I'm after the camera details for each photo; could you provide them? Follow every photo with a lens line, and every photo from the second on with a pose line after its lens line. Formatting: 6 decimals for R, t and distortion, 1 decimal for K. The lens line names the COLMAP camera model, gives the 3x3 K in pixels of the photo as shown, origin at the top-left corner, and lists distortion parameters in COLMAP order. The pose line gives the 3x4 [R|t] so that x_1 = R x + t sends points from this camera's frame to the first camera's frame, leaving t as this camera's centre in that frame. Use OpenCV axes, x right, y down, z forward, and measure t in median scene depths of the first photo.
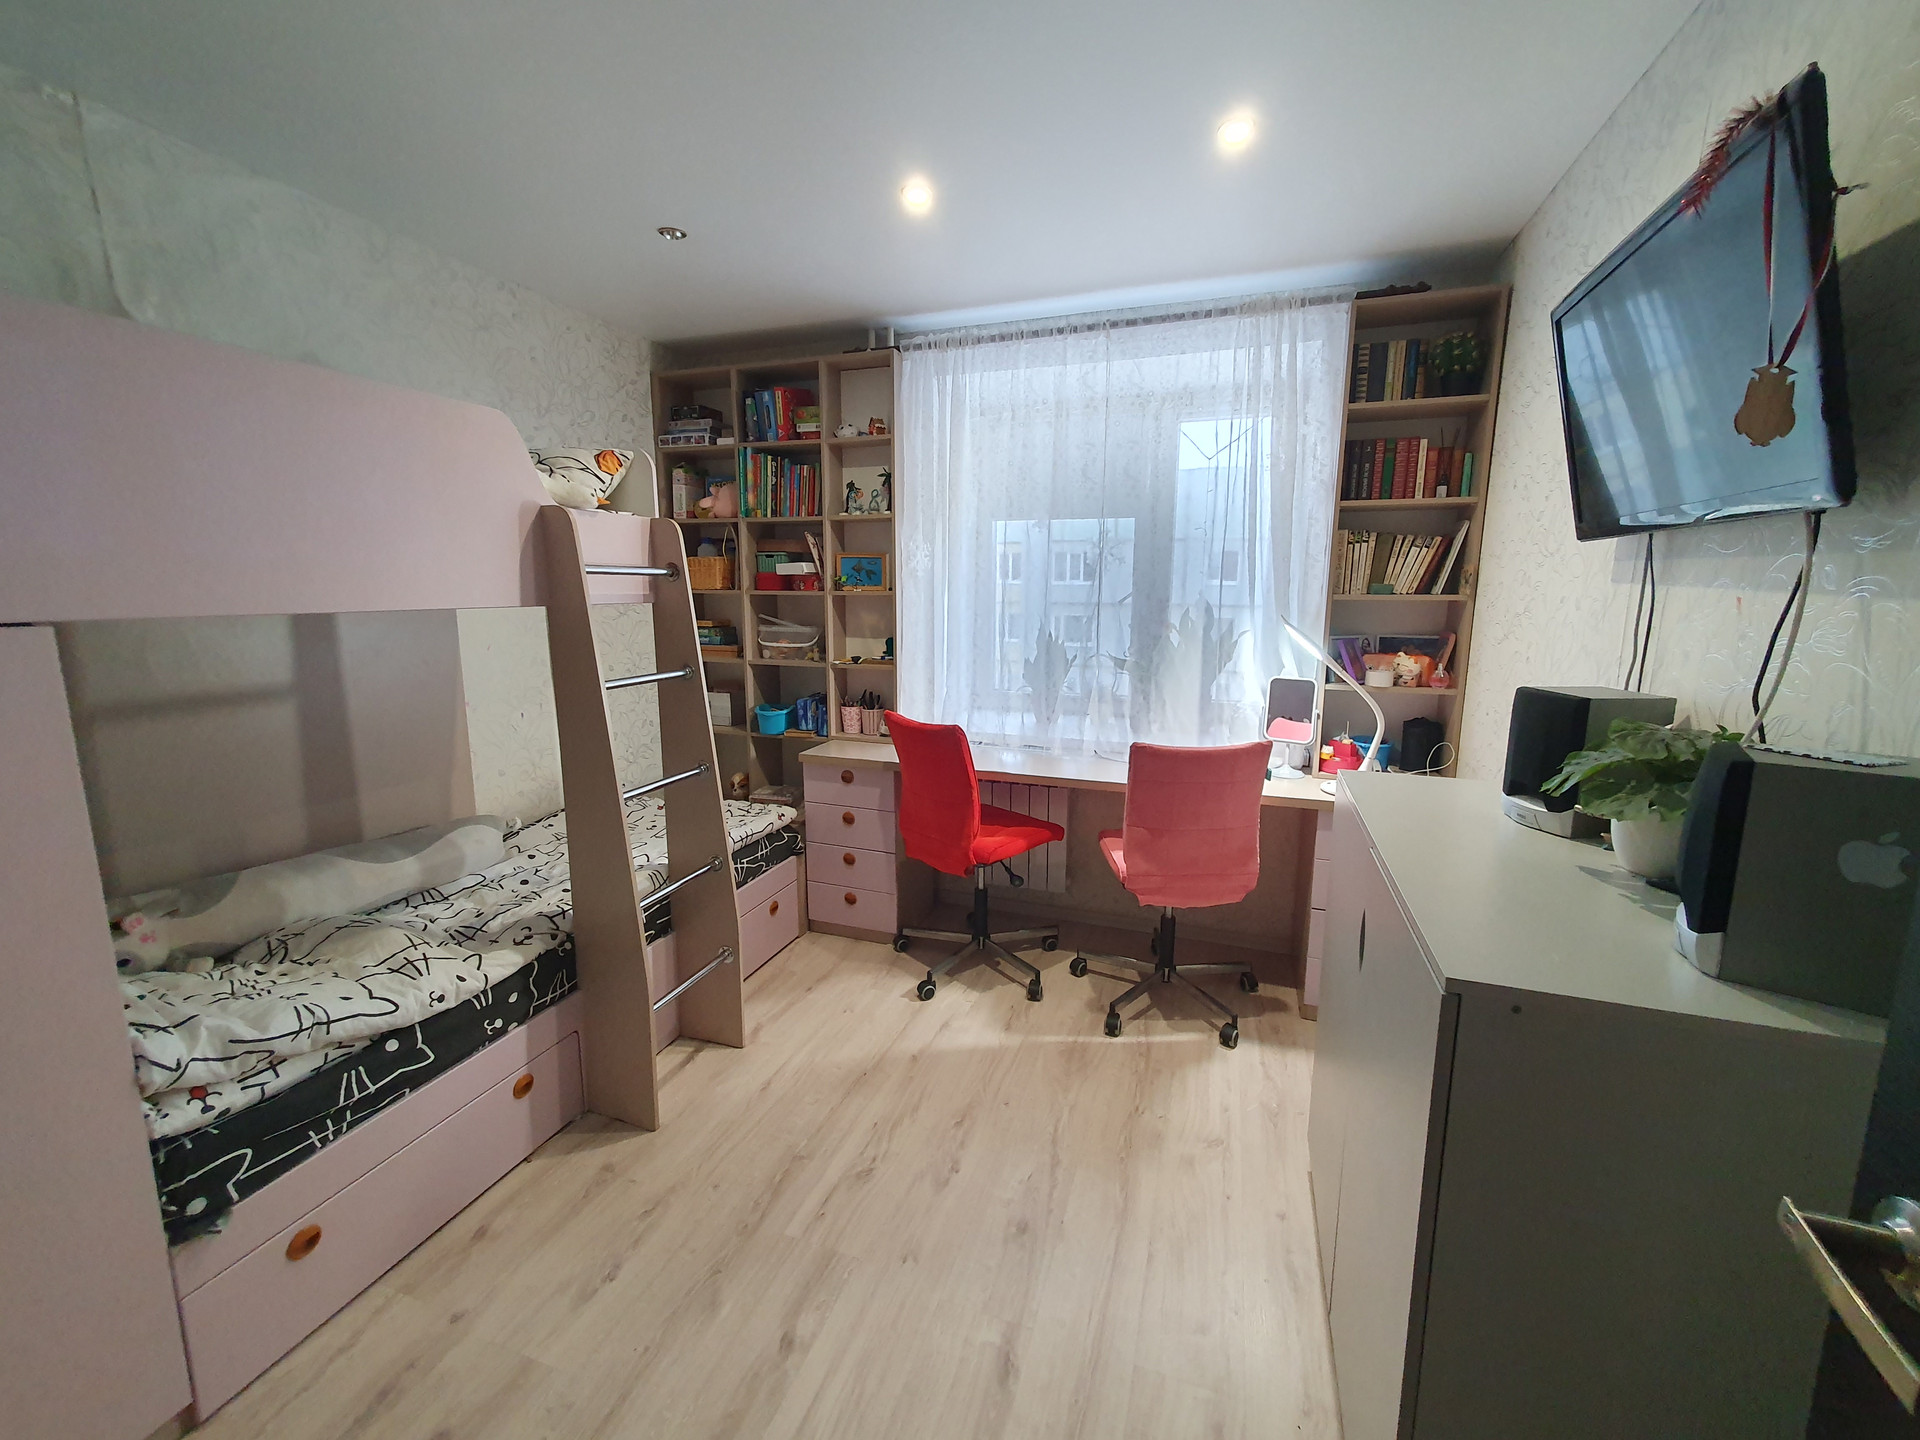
lens RADIAL K [[754.2, 0, 967.9], [0, 754.2, 707.3], [0, 0, 1]] dist [0.008569, -0.000715]
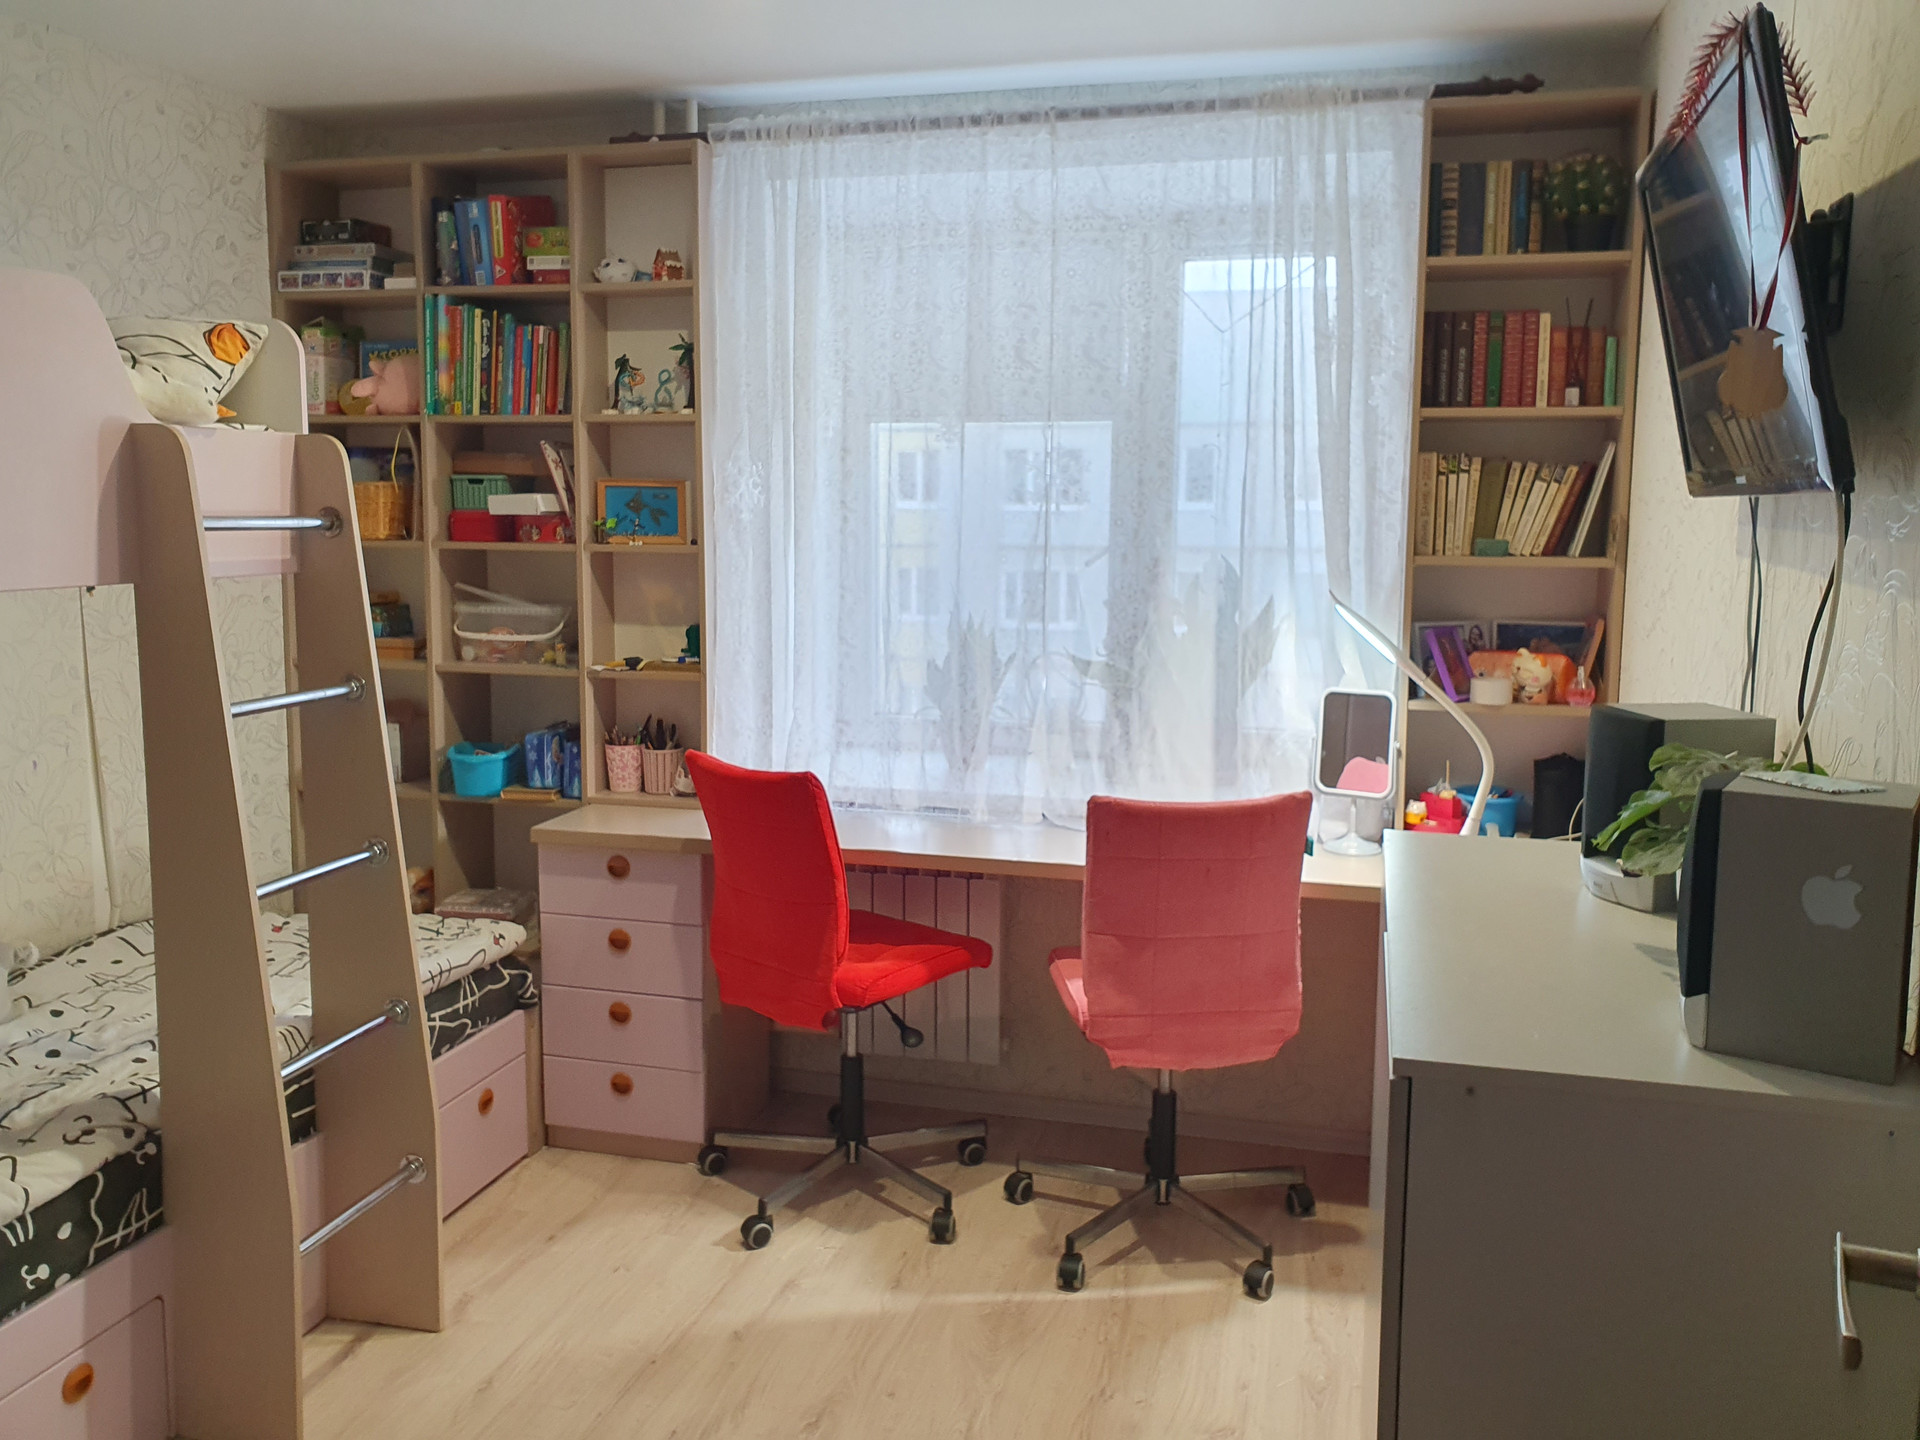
lens RADIAL K [[1480.5, 0, 945.6], [0, 1480.5, 689.9], [0, 0, 1]] dist [0.064270, -0.045568]
pose [[0.997239, -0.005839, 0.074029, 0.007689], [0.008765, 0.999190, -0.039272, 0.004964], [-0.073740, 0.039813, 0.996482, -0.191054]]
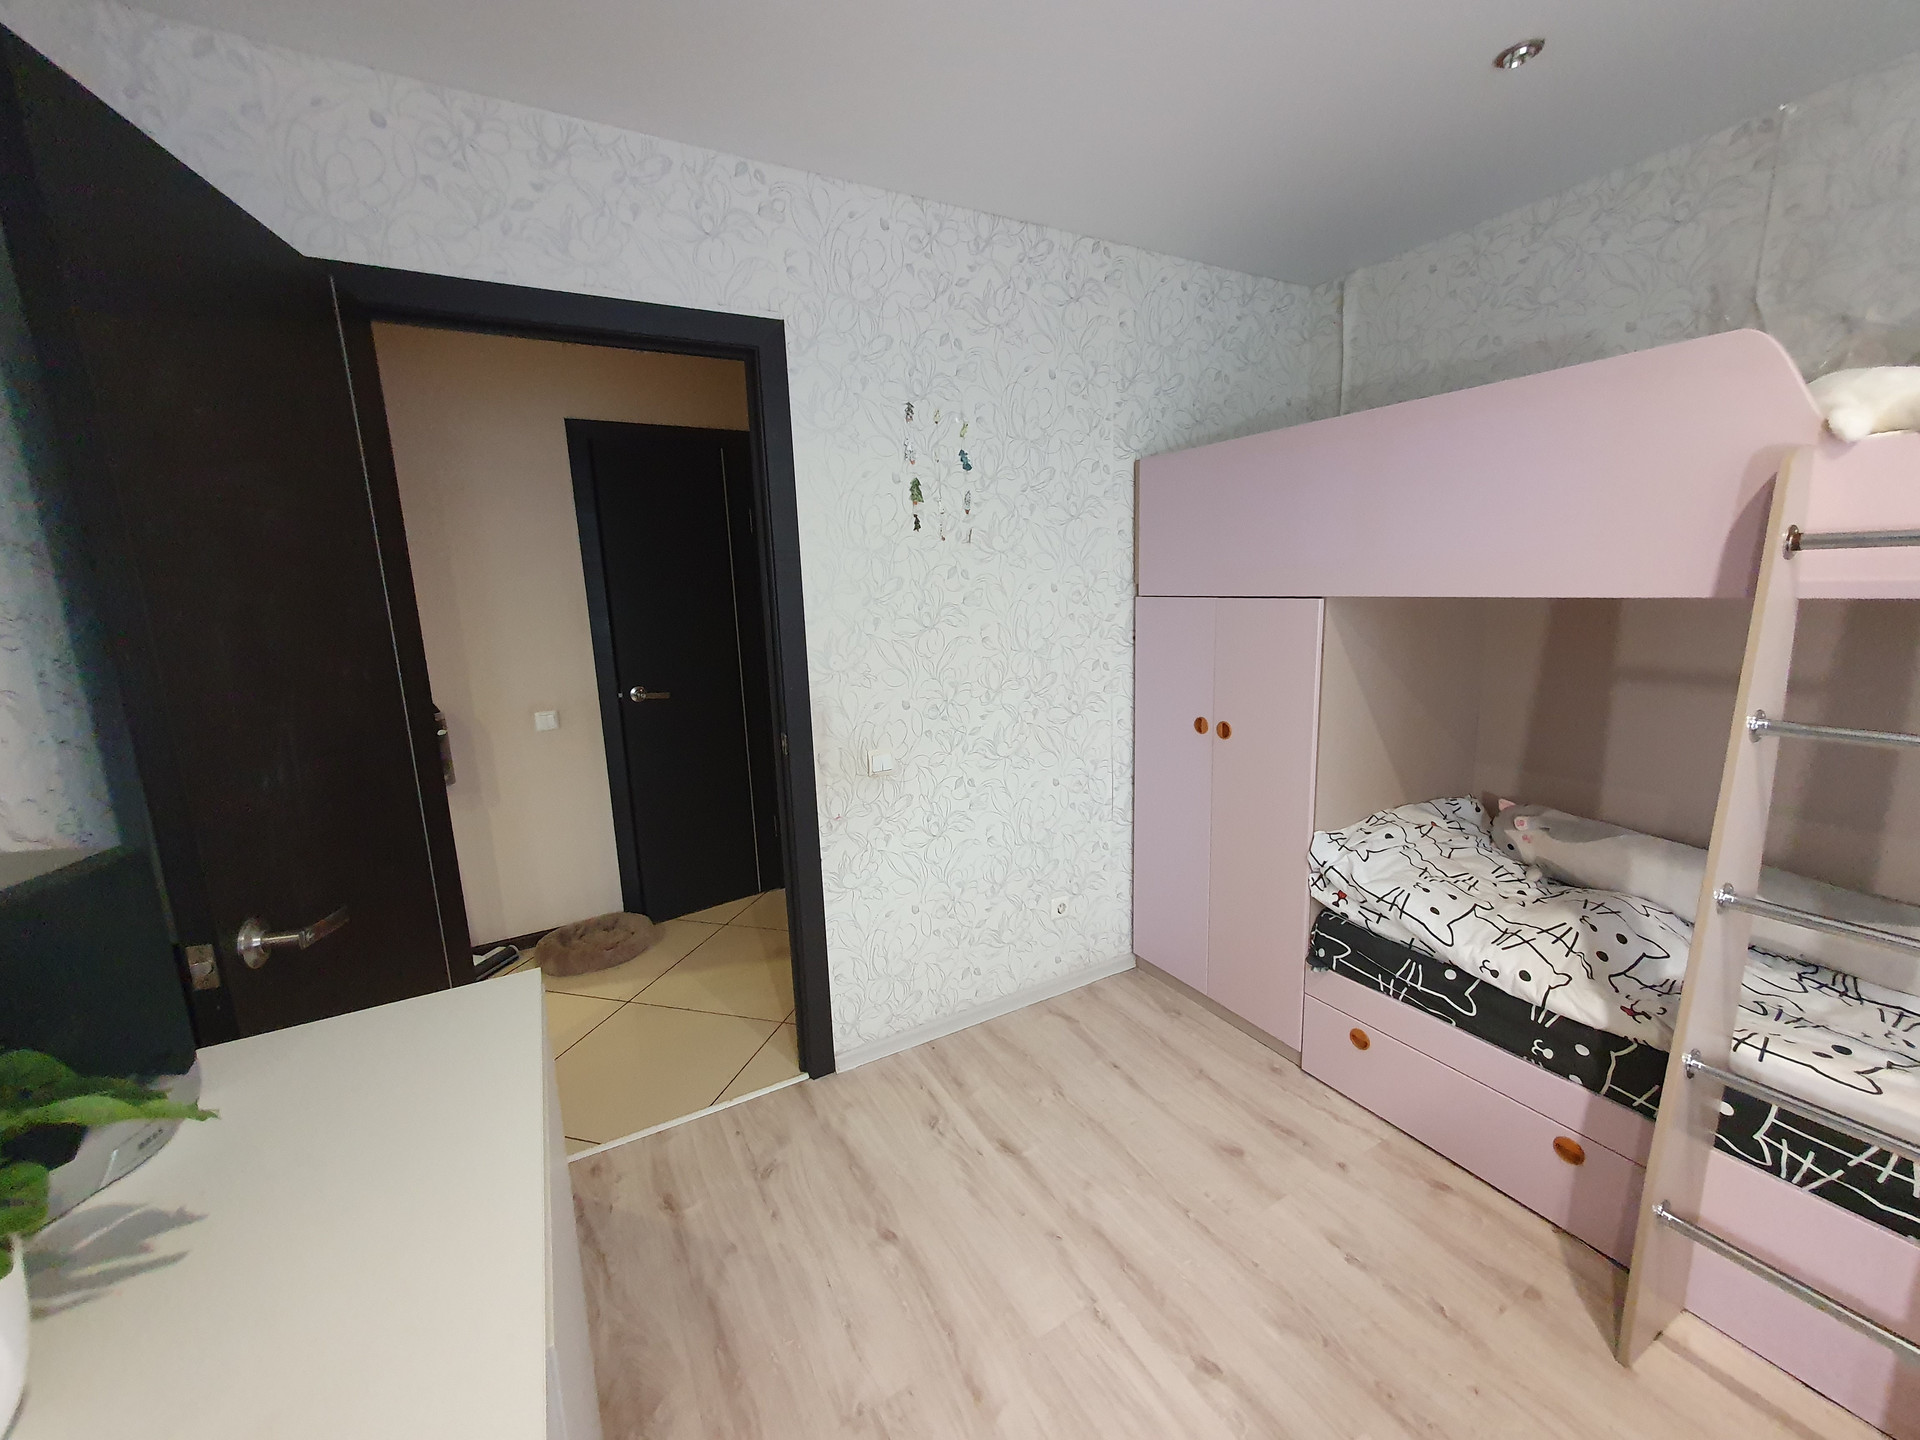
lens RADIAL K [[754.2, 0, 968.9], [0, 754.2, 719.6], [0, 0, 1]] dist [0.008569, -0.000715]
pose [[-0.655284, 0.154536, -0.739406, 0.313188], [-0.093737, 0.954648, 0.282595, -0.109922], [0.749544, 0.254490, -0.611080, 0.658915]]
